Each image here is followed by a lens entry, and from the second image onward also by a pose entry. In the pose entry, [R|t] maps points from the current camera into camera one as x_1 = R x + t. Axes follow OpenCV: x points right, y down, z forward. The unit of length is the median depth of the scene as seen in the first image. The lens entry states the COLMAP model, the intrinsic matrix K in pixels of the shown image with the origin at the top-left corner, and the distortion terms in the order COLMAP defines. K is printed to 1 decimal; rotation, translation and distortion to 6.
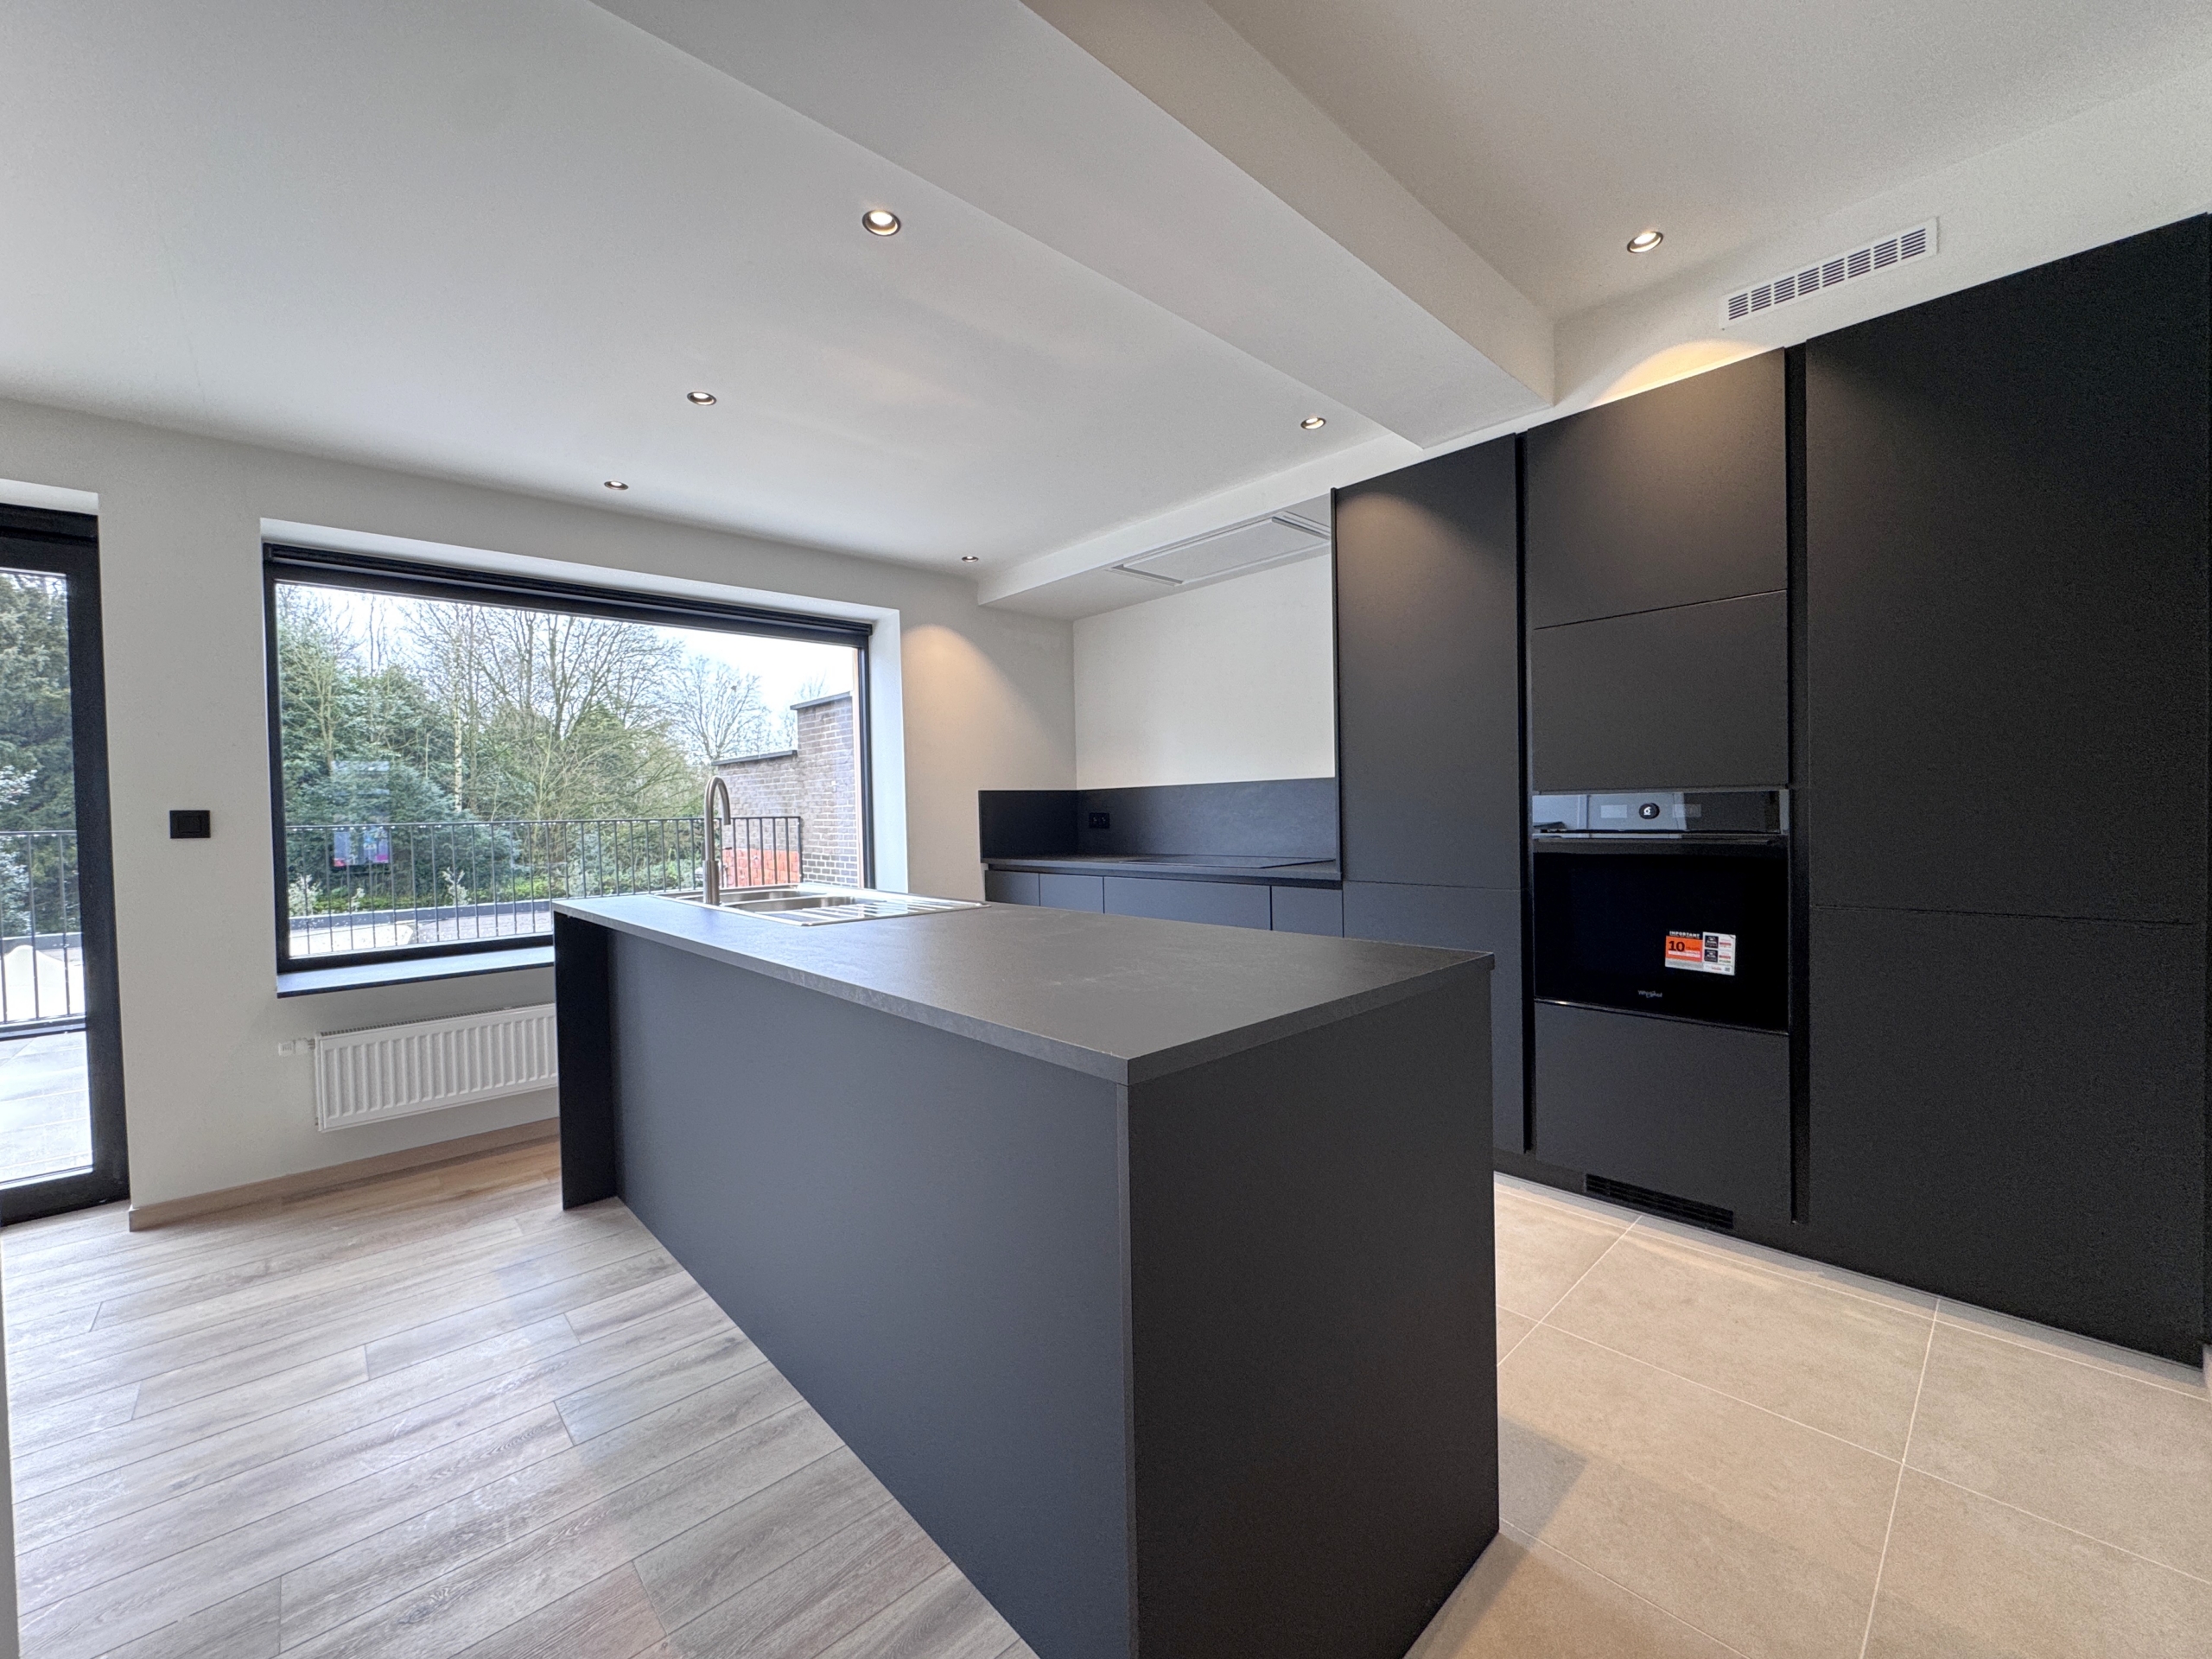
lens RADIAL K [[880.9, 0, 1107.5], [0, 880.9, 824.2], [0, 0, 1]] dist [-0.002516, 0.000474]
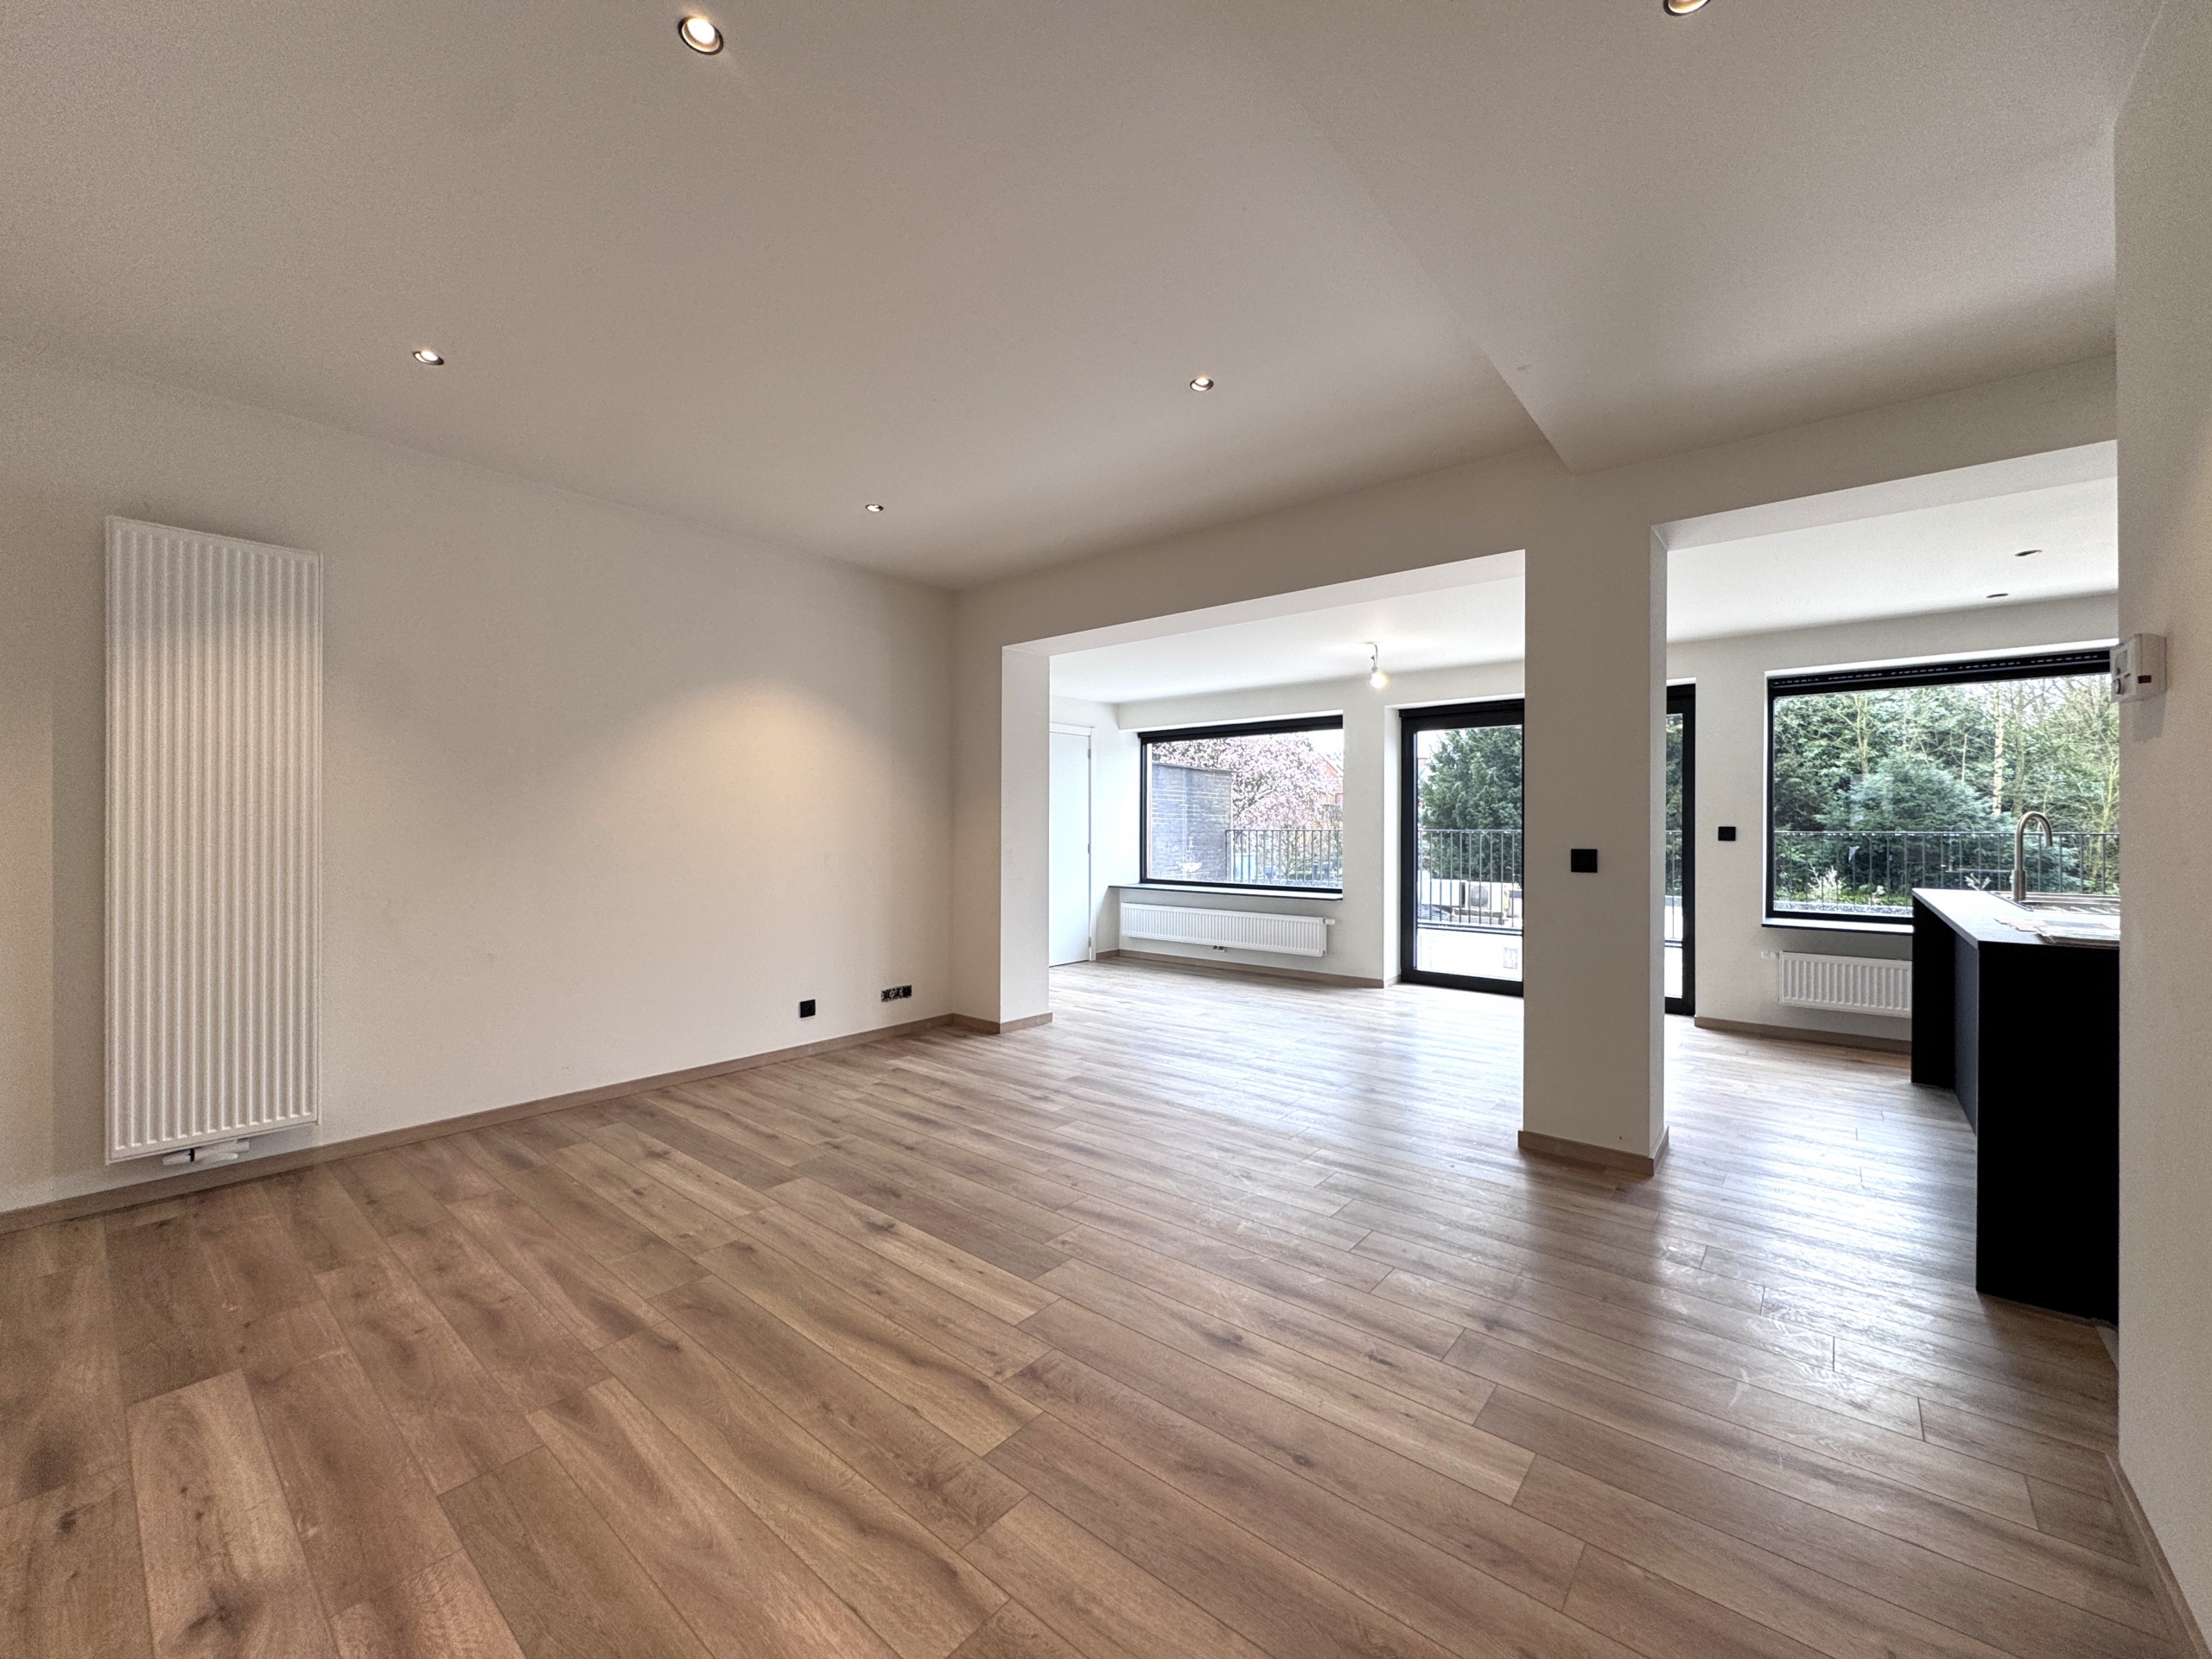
lens RADIAL K [[880.9, 0, 1107.5], [0, 880.9, 824.2], [0, 0, 1]] dist [-0.002516, 0.000474]
pose [[0.128450, 0.022069, -0.991470, 0.106847], [-0.021484, 0.999580, 0.019466, -0.004219], [0.991483, 0.018800, 0.128870, -0.092280]]
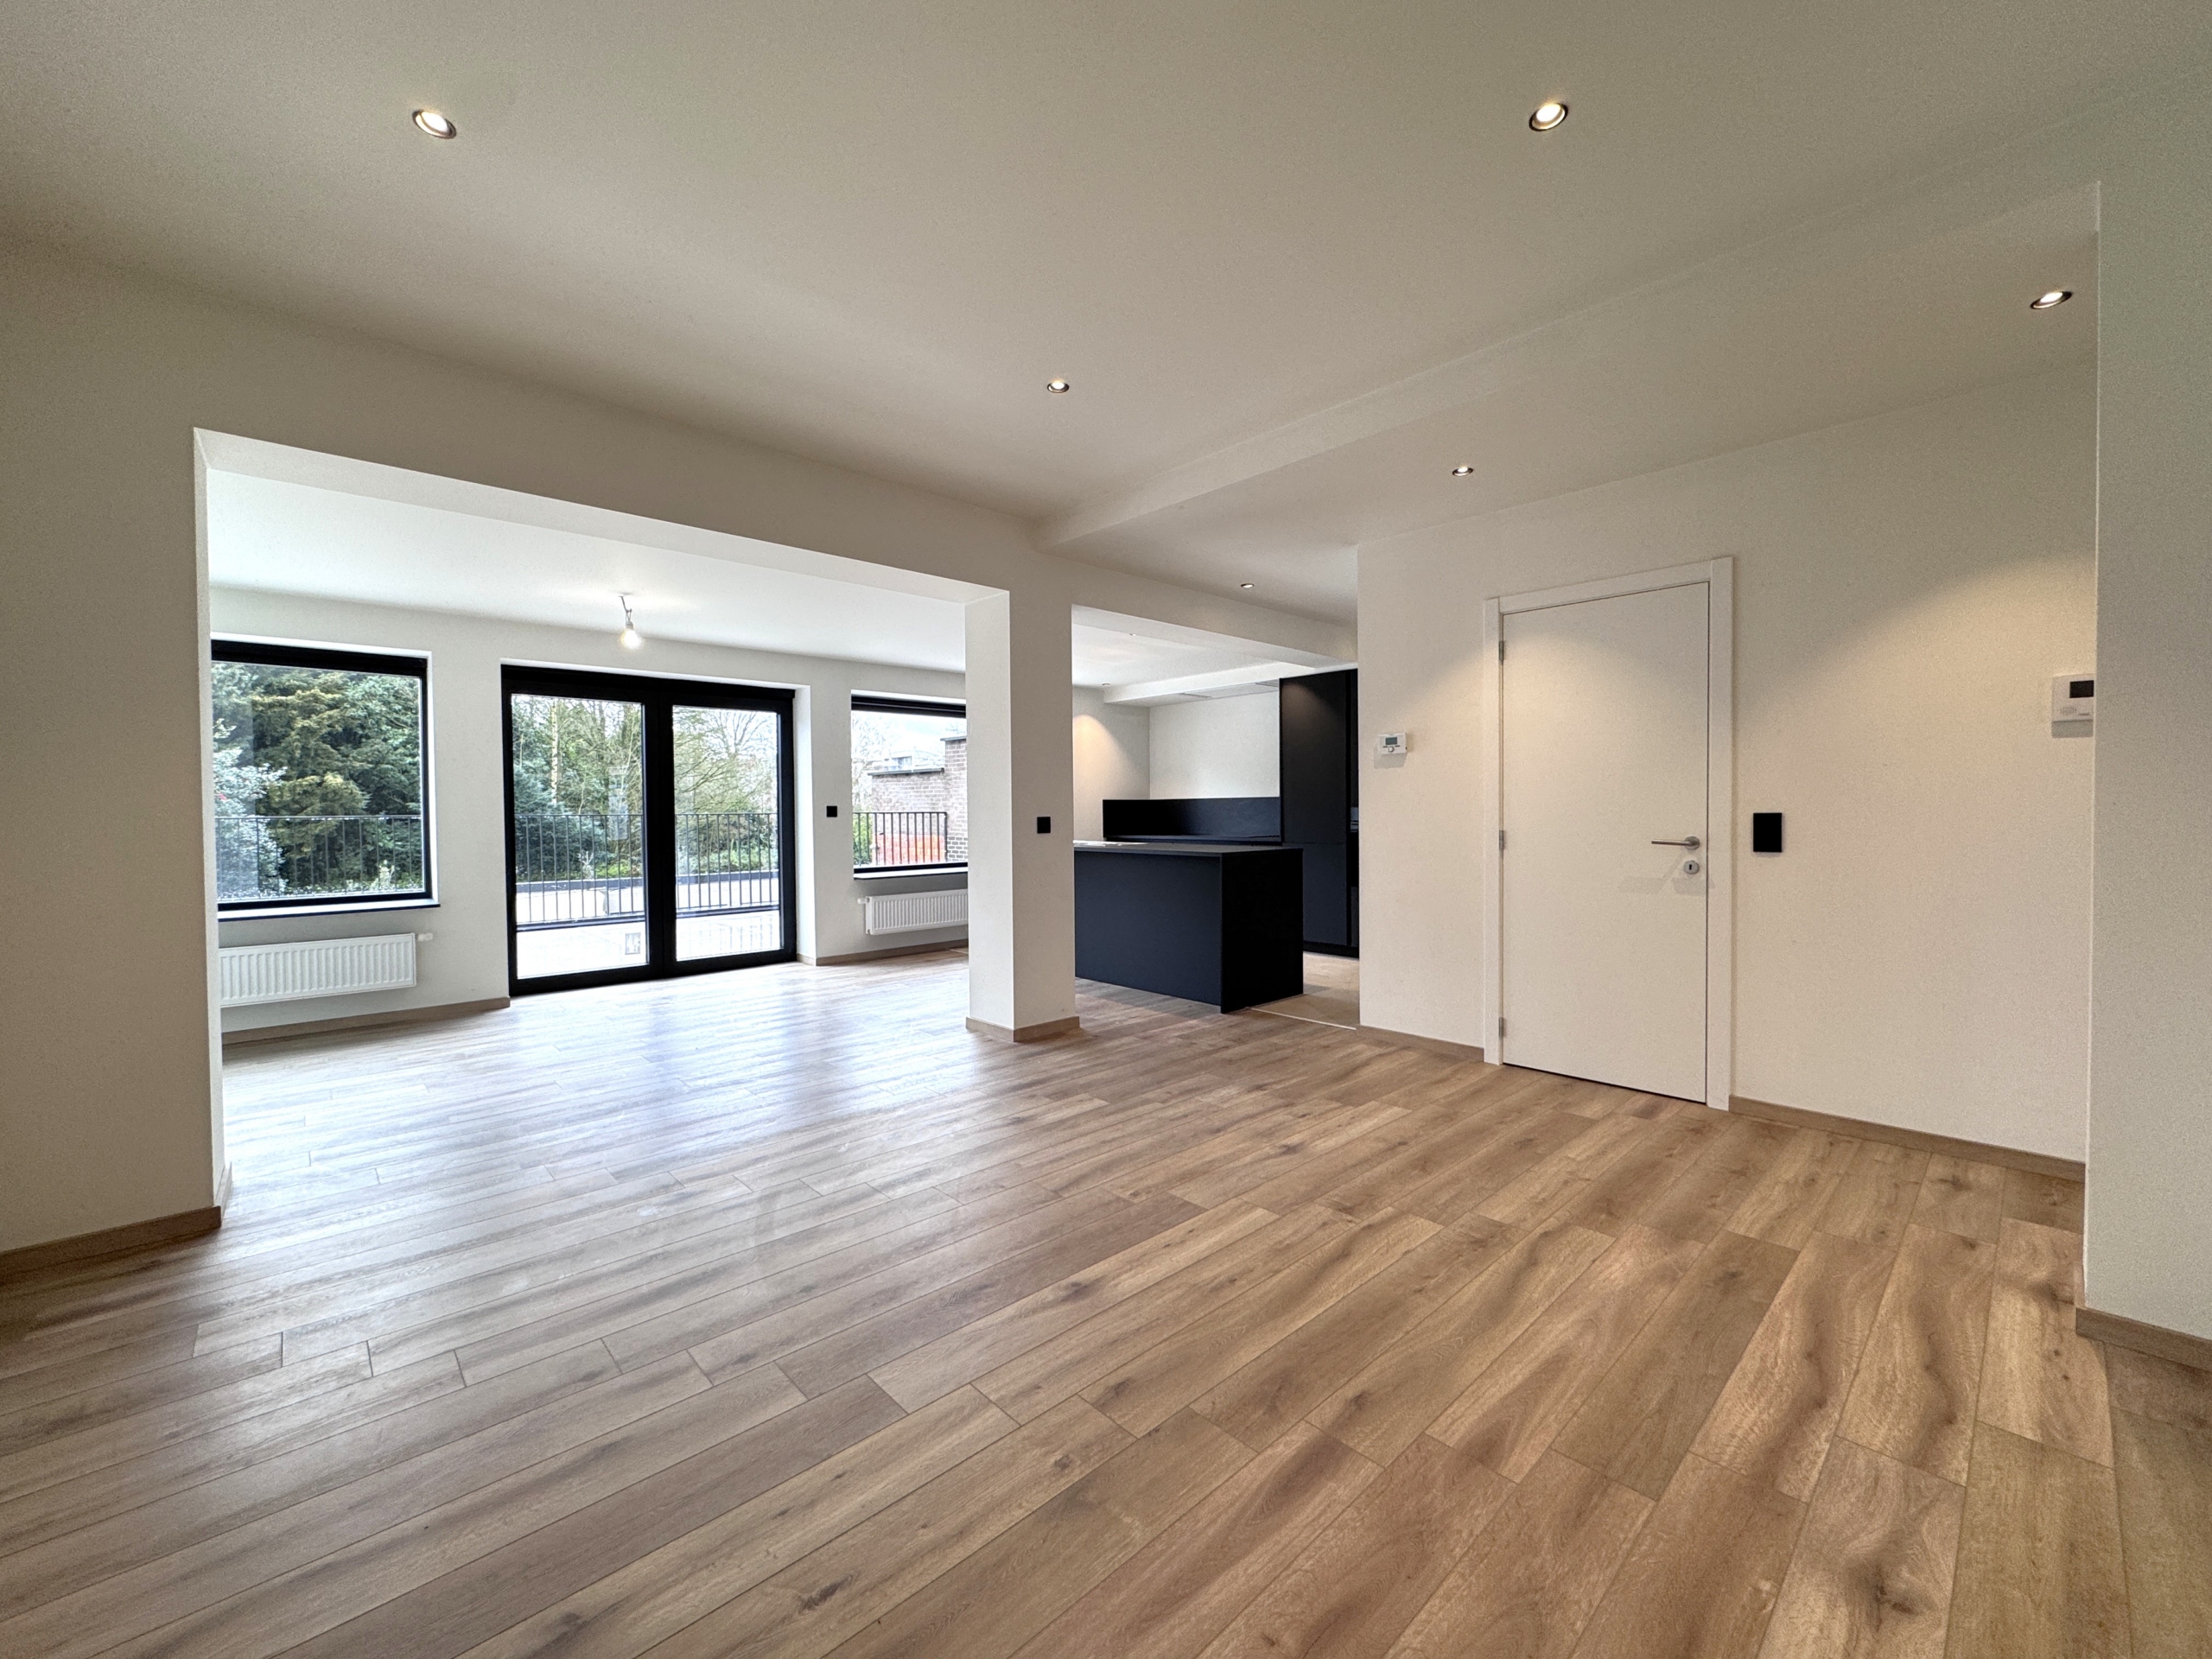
lens RADIAL K [[880.9, 0, 1107.5], [0, 880.9, 824.2], [0, 0, 1]] dist [-0.002516, 0.000474]
pose [[0.999887, 0.014763, 0.002943, -0.034579], [-0.014761, 0.999891, -0.000873, 0.003920], [-0.002956, 0.000829, 0.999995, -0.222957]]
